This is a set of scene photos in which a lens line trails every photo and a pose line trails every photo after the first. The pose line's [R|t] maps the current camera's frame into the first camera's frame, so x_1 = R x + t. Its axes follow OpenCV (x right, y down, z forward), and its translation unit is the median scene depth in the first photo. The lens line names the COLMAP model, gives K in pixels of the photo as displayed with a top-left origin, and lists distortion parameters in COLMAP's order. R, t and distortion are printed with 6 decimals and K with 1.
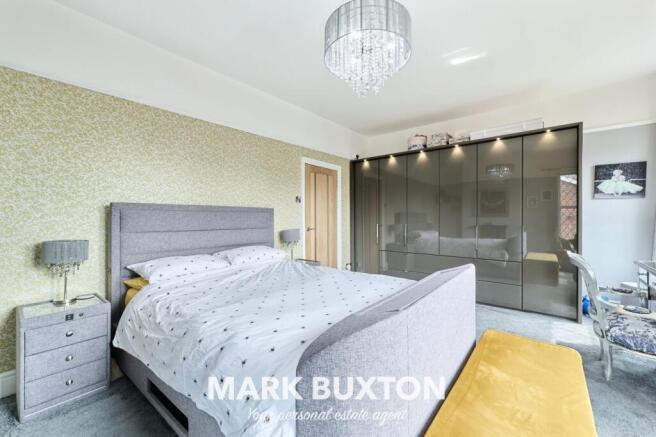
lens RADIAL K [[269.2, 0, 329.3], [0, 269.2, 219.6], [0, 0, 1]] dist [0.000192, -0.000860]
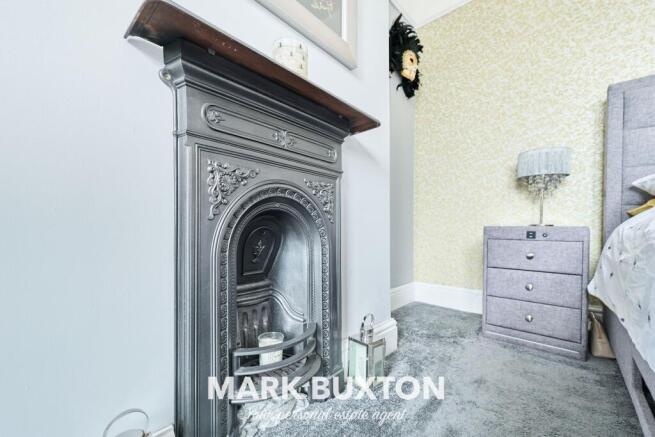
lens RADIAL K [[268.8, 0, 335.4], [0, 268.8, 234.8], [0, 0, 1]] dist [0.000192, -0.000860]
pose [[-0.047298, 0.018741, -0.998705, -0.146444], [-0.013663, 0.999718, 0.019407, 0.320087], [0.998787, 0.014563, -0.047029, 0.424945]]
